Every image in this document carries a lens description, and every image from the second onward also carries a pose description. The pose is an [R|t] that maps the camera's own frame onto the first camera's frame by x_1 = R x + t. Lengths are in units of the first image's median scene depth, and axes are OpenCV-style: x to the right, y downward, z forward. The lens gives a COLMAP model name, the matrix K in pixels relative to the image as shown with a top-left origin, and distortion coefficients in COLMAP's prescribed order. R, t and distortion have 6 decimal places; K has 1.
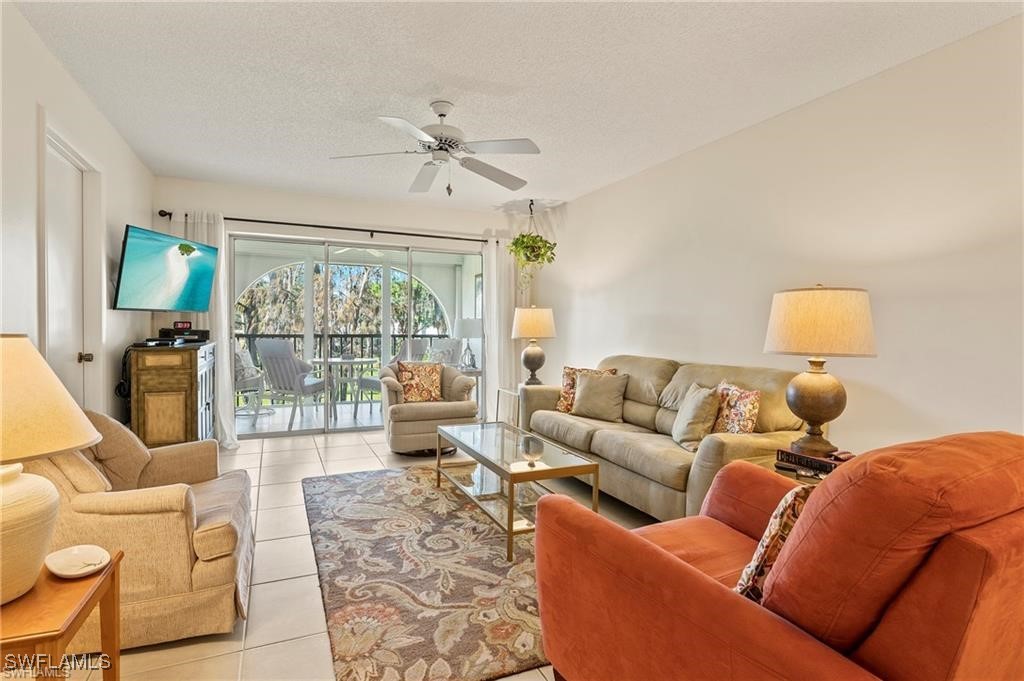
lens RADIAL K [[484.3, 0, 489.8], [0, 484.3, 335.0], [0, 0, 1]] dist [-0.000148, -0.000121]
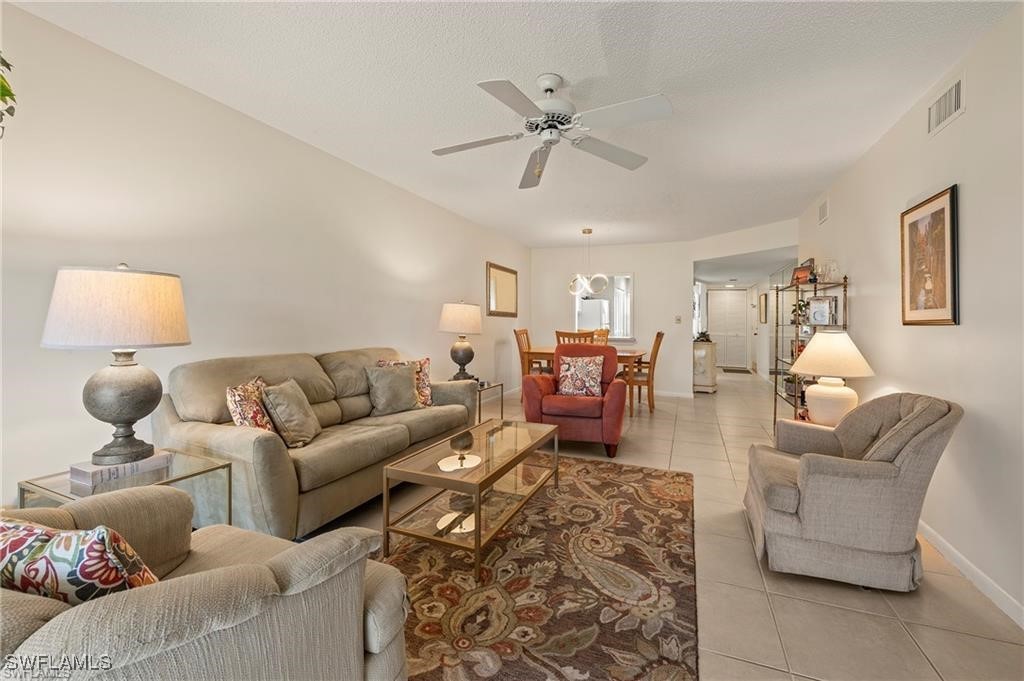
lens RADIAL K [[419.0, 0, 515.6], [0, 419.0, 329.3], [0, 0, 1]] dist [-0.004470, -0.001531]
pose [[-0.688234, -0.026478, 0.725005, -0.556594], [-0.003170, 0.999434, 0.033491, -0.025364], [-0.725482, 0.020752, -0.687928, 1.427490]]
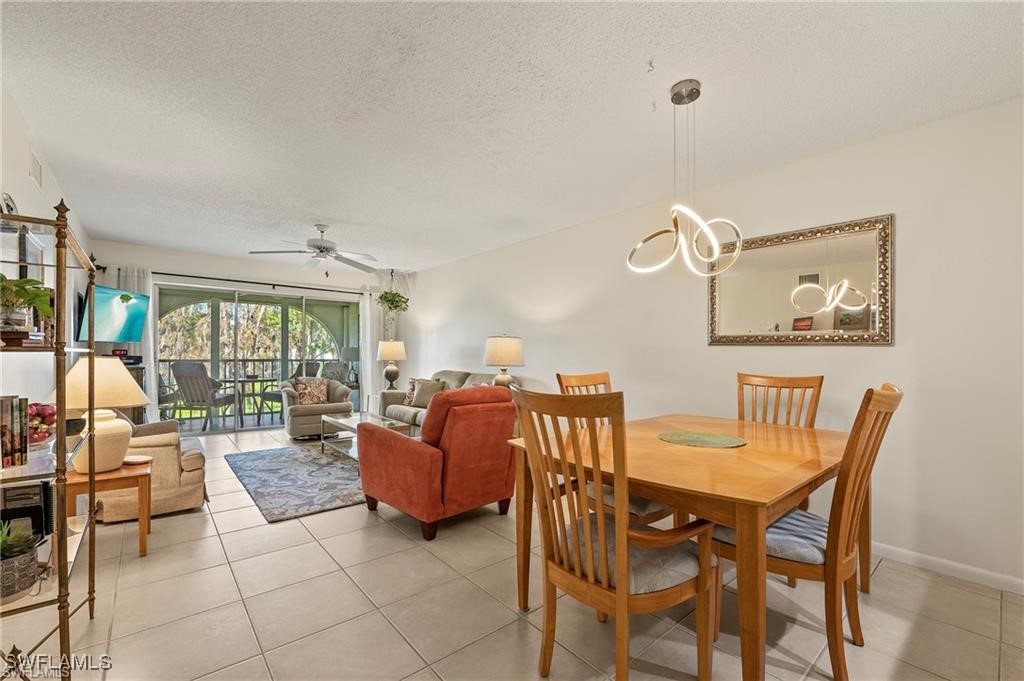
lens RADIAL K [[422.7, 0, 515.8], [0, 422.7, 357.5], [0, 0, 1]] dist [0.000826, 0.000134]
pose [[0.957367, -0.004654, 0.288836, 0.112588], [0.006040, 0.999974, -0.003908, 0.005599], [-0.288810, 0.005486, 0.957371, -0.578298]]
